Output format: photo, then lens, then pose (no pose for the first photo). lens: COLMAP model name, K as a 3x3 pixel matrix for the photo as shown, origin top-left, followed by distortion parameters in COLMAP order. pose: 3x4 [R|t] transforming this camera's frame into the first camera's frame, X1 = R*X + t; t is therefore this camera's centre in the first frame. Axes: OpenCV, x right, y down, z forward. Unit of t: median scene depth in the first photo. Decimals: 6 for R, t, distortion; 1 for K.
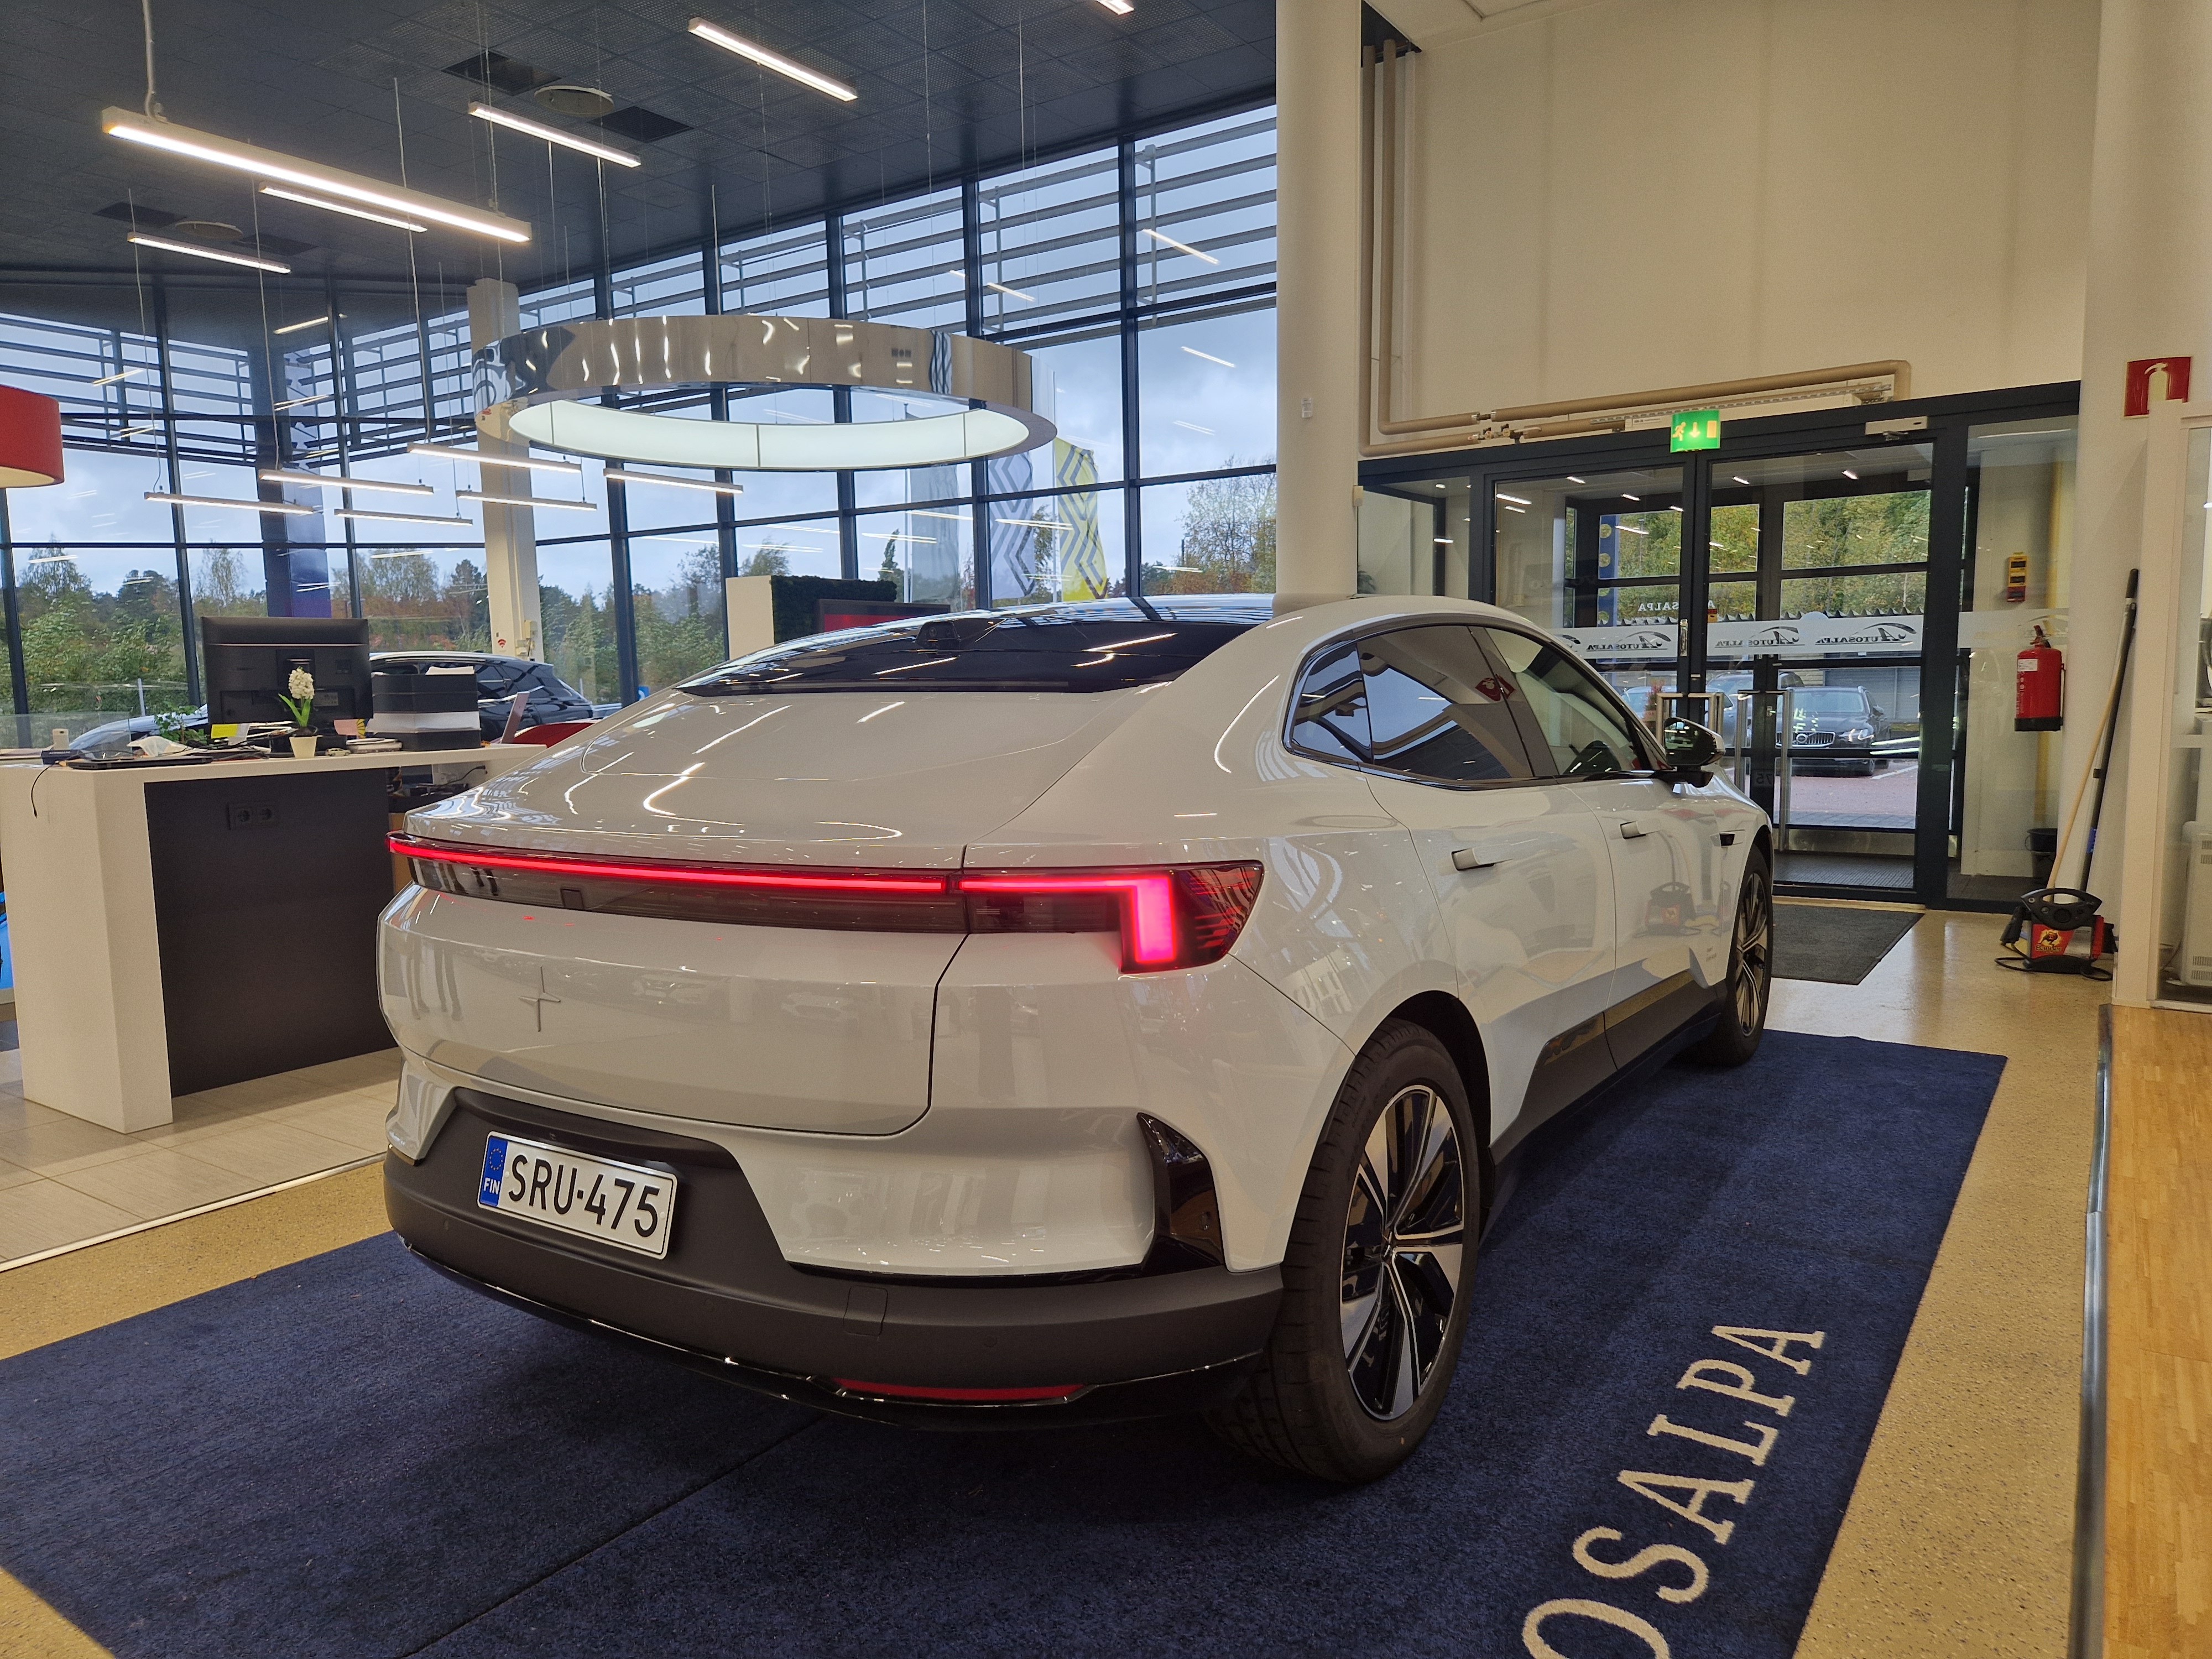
lens RADIAL K [[1504.0, 0, 1106.0], [0, 1504.0, 829.5], [0, 0, 1]] dist [0.050088, -0.045183]
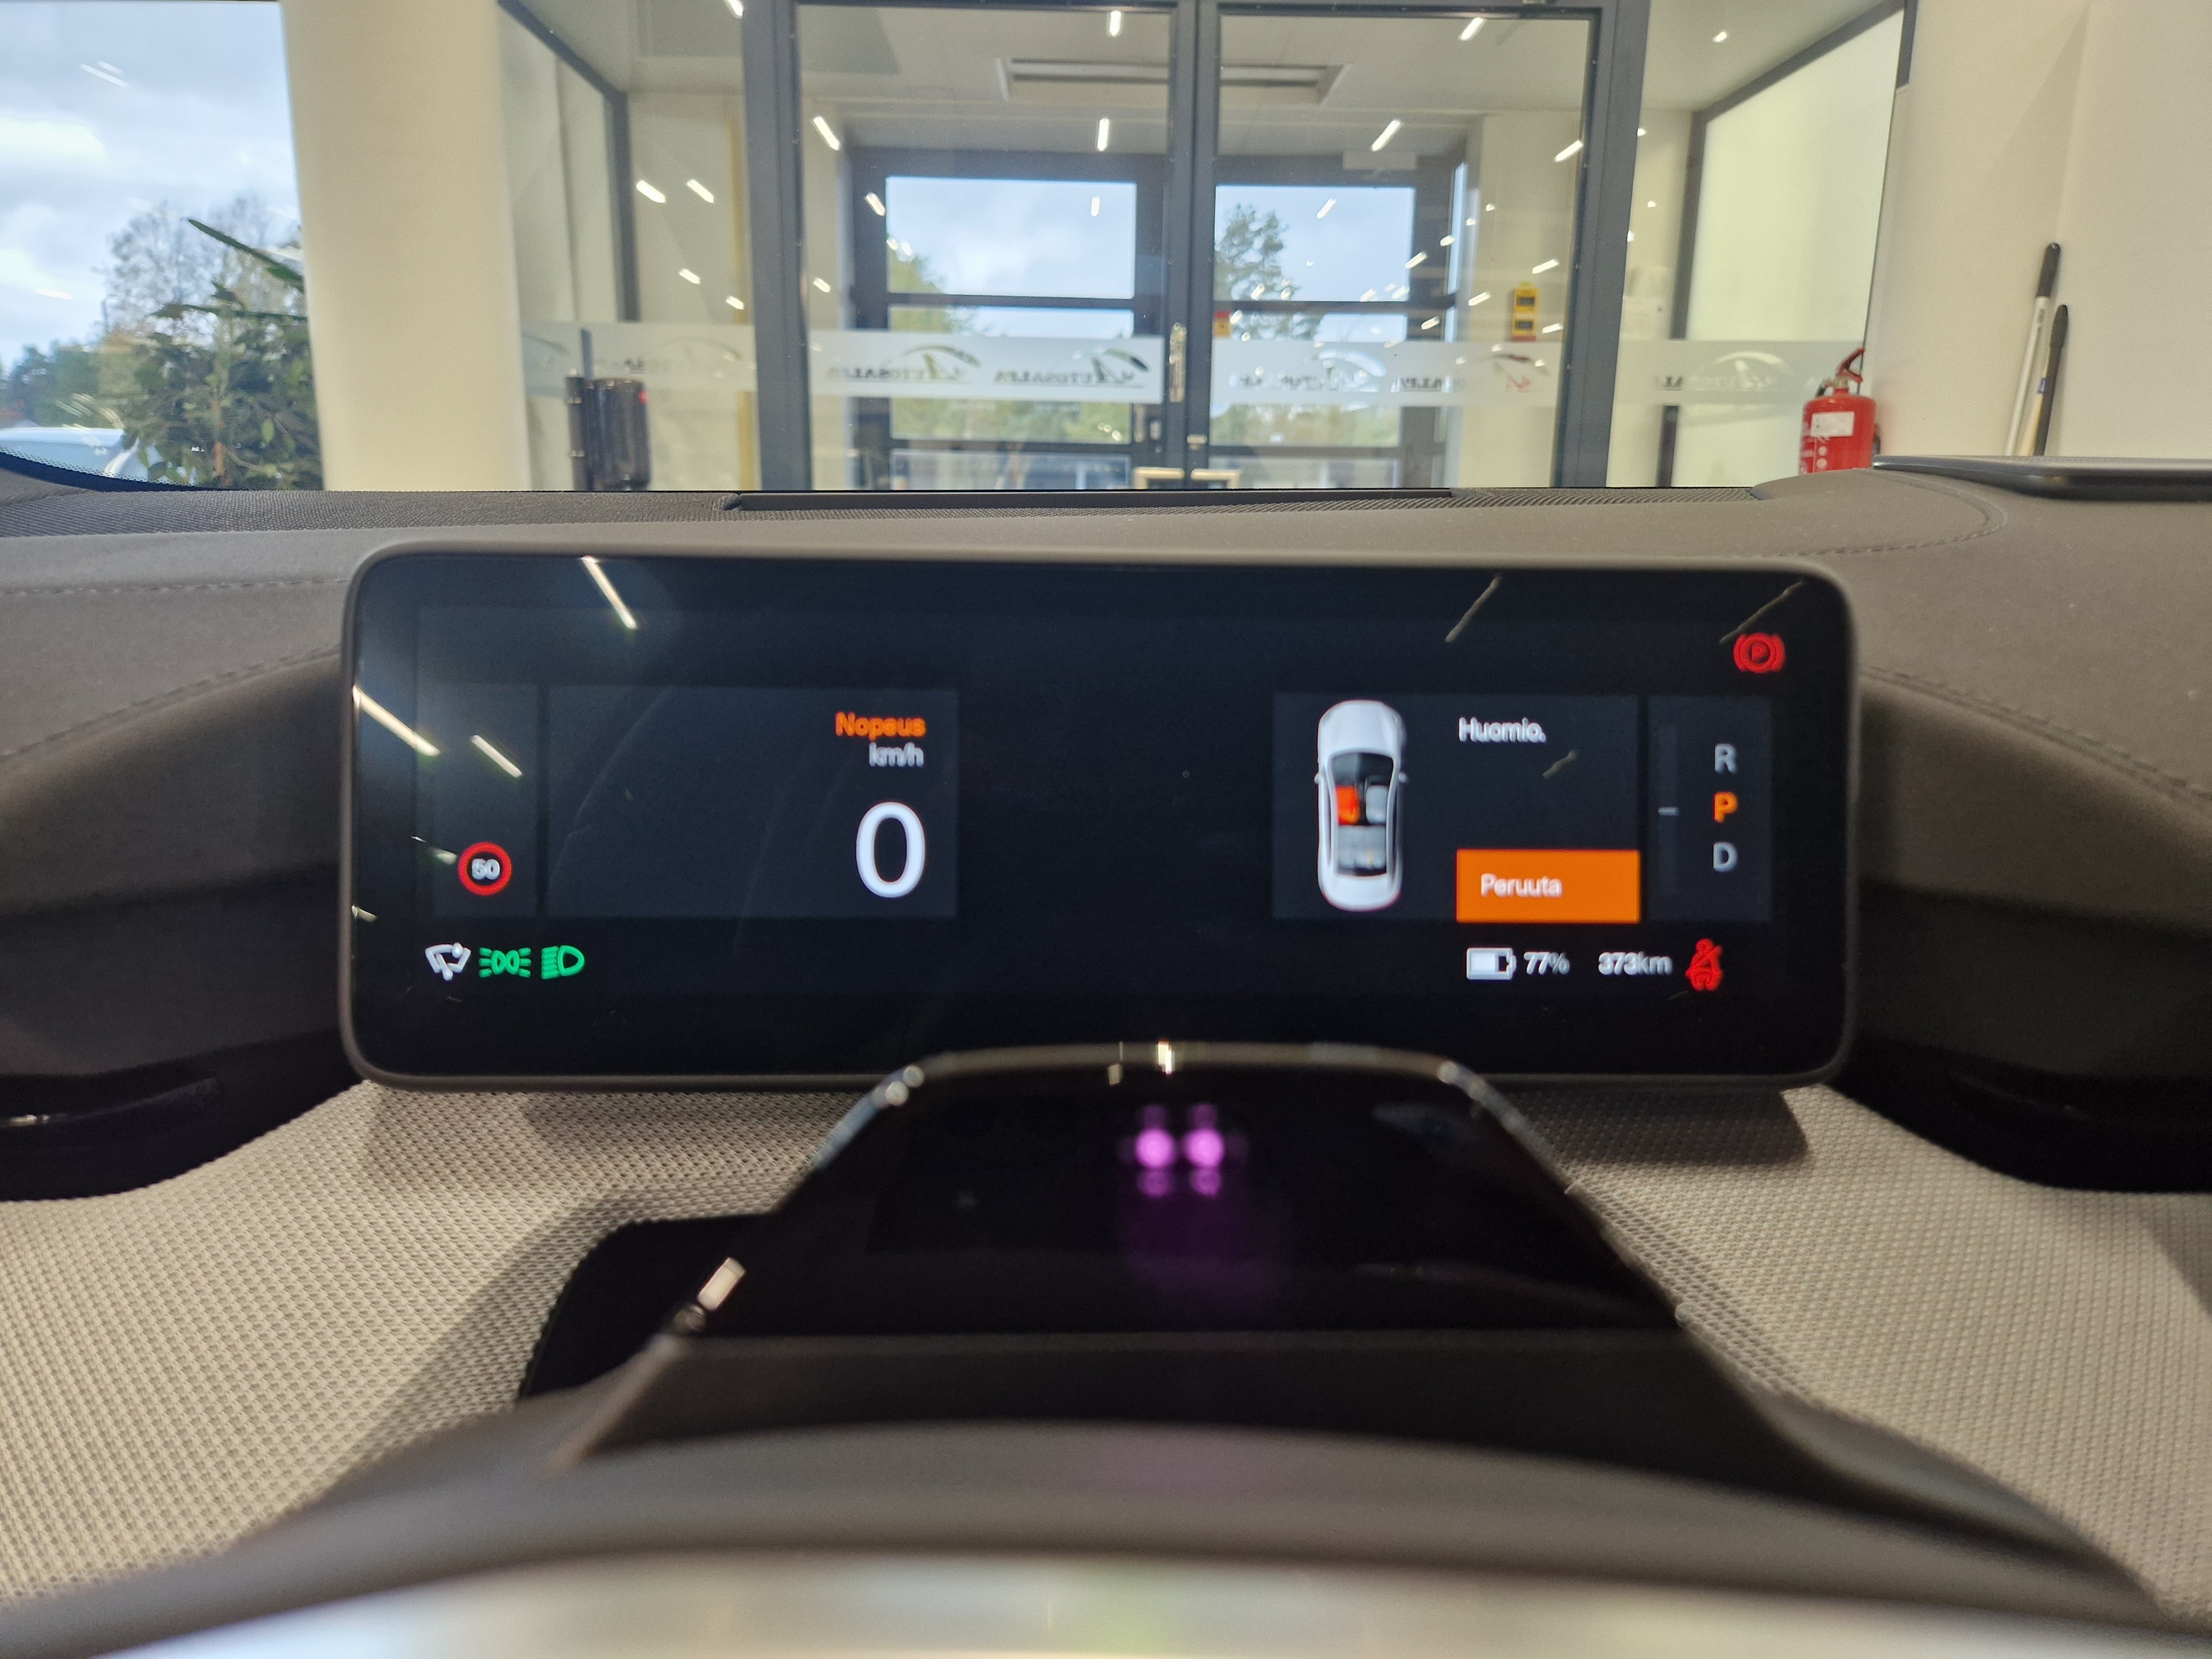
lens RADIAL K [[1504.0, 0, 1106.0], [0, 1504.0, 829.5], [0, 0, 1]] dist [0.050088, -0.045183]
pose [[0.817912, -0.090963, 0.568107, 0.051894], [0.030612, 0.992905, 0.114906, -0.027760], [-0.574528, -0.076592, 0.814893, 0.591238]]
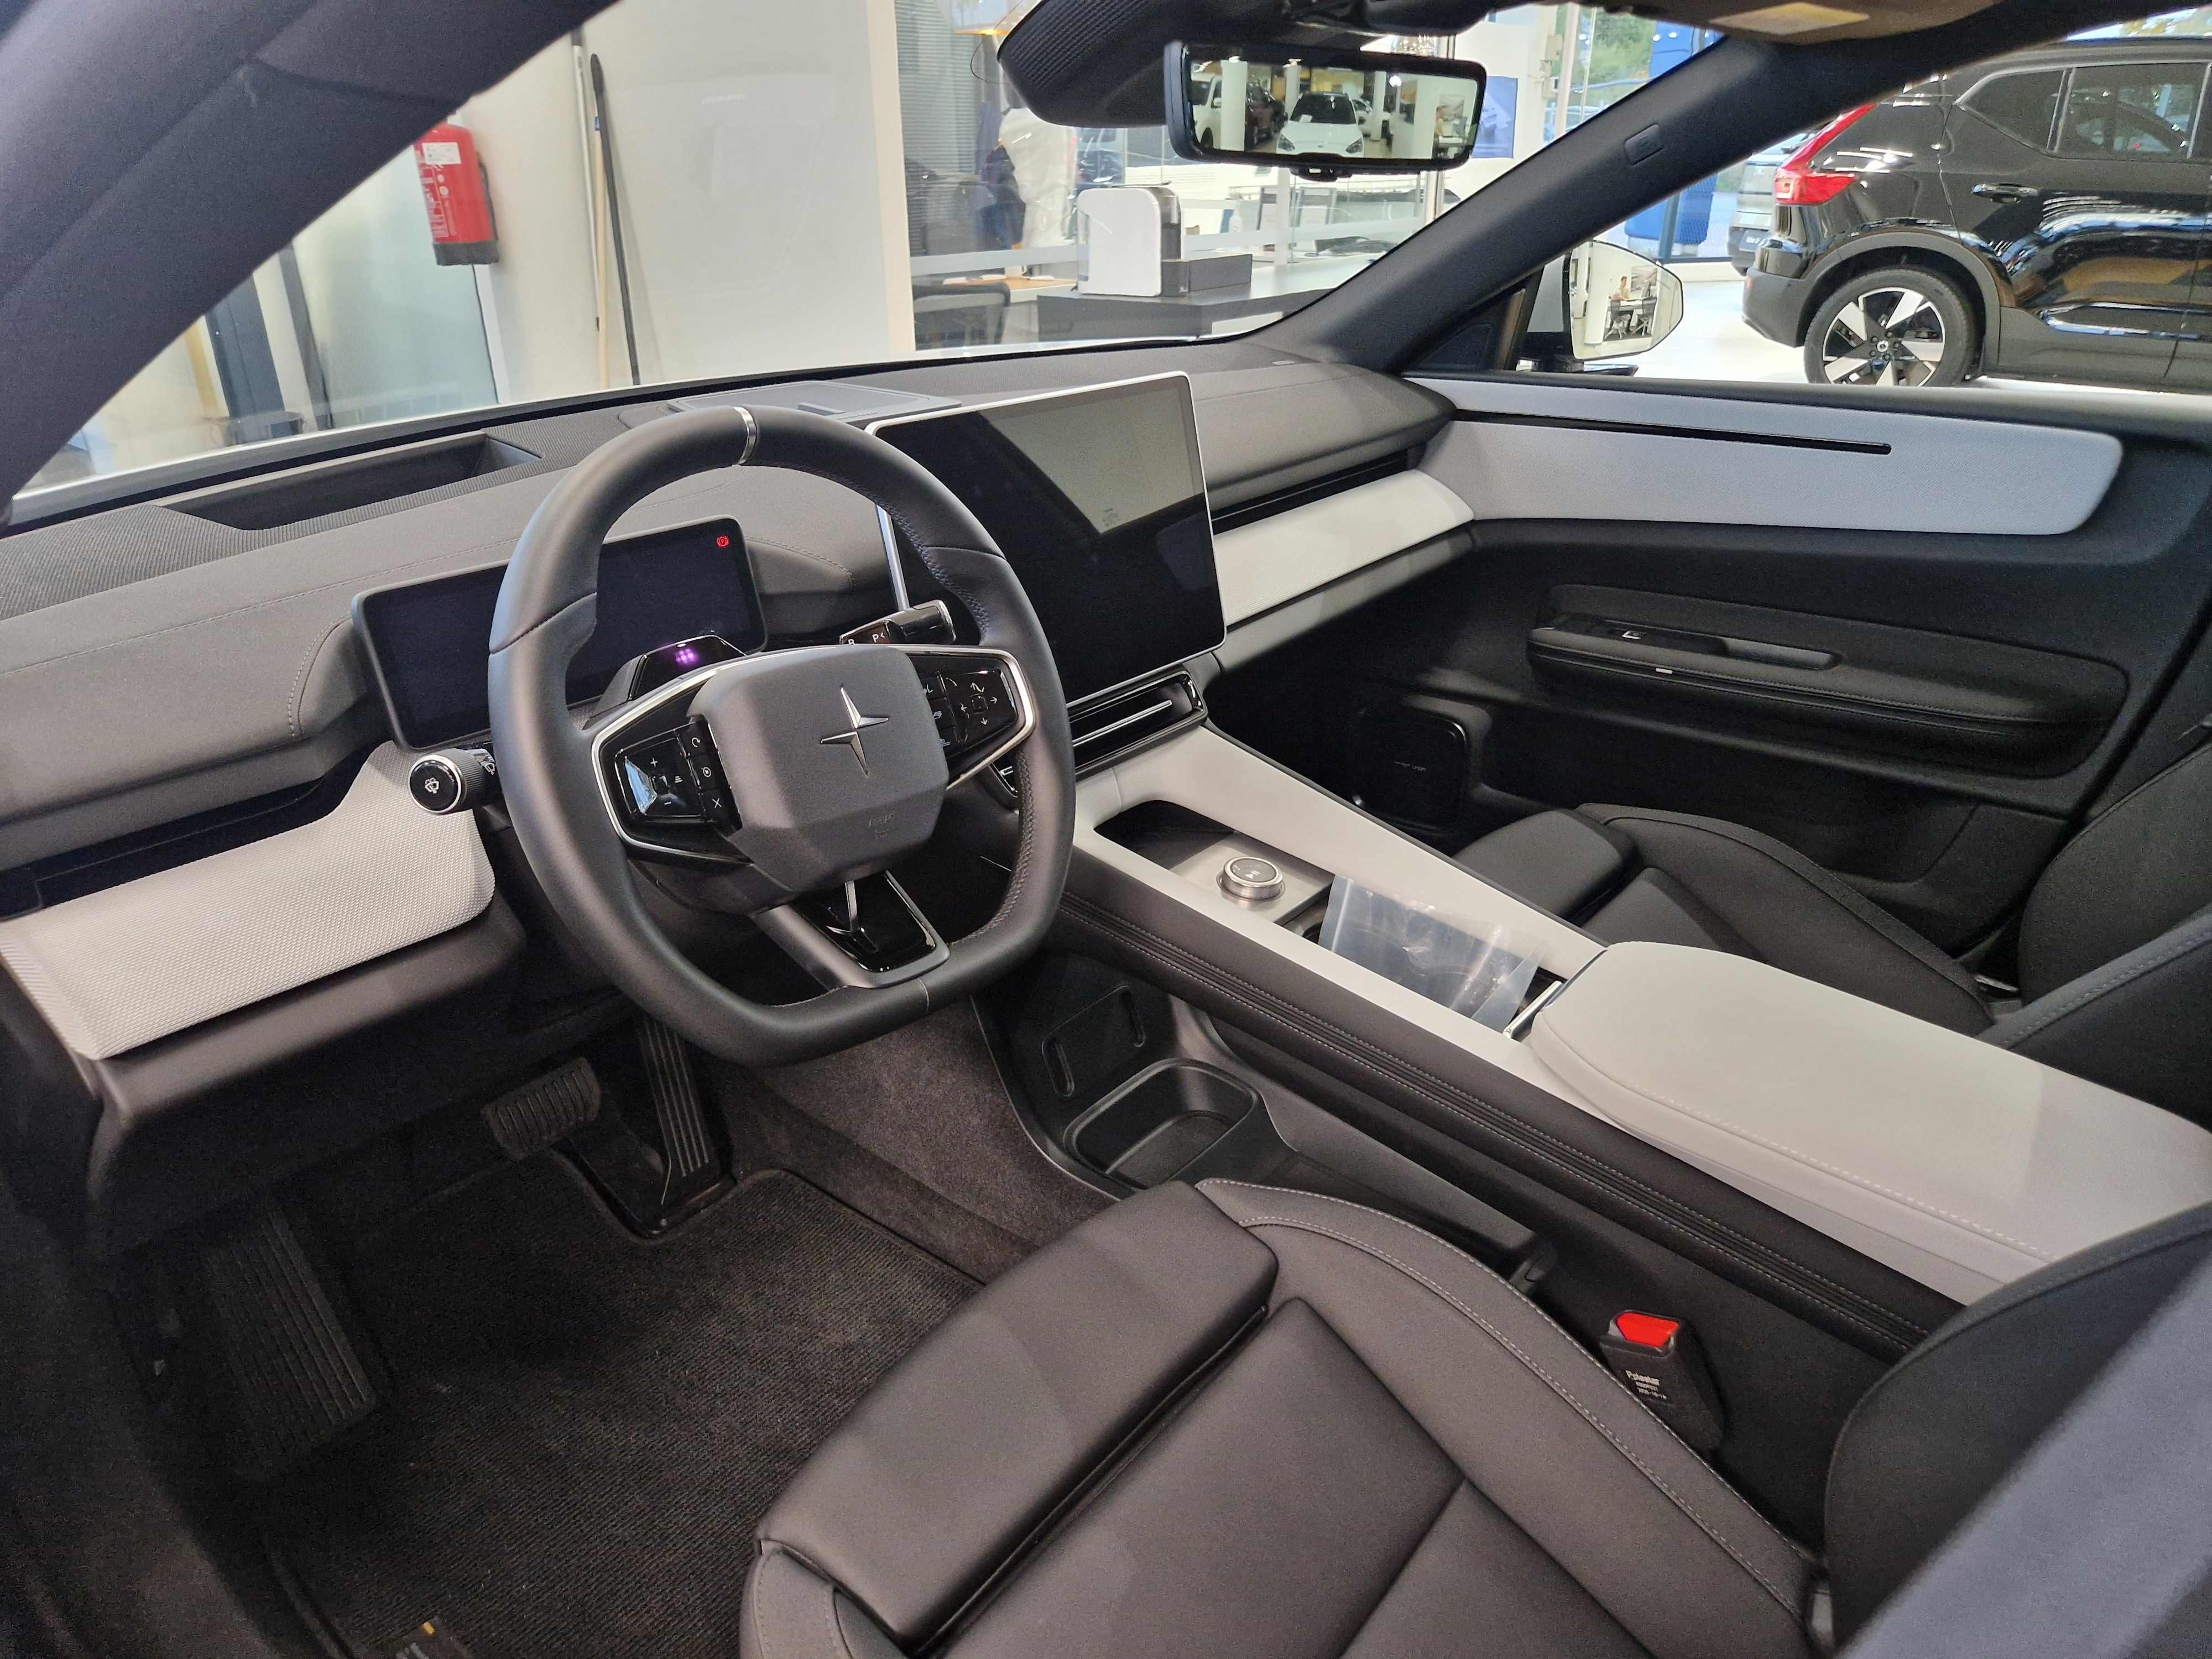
lens RADIAL K [[1504.0, 0, 1106.0], [0, 1504.0, 829.5], [0, 0, 1]] dist [0.050088, -0.045183]
pose [[0.107503, -0.394790, 0.912461, -0.049826], [0.108767, 0.916941, 0.383913, -0.053158], [-0.988237, 0.057974, 0.141514, 0.558623]]
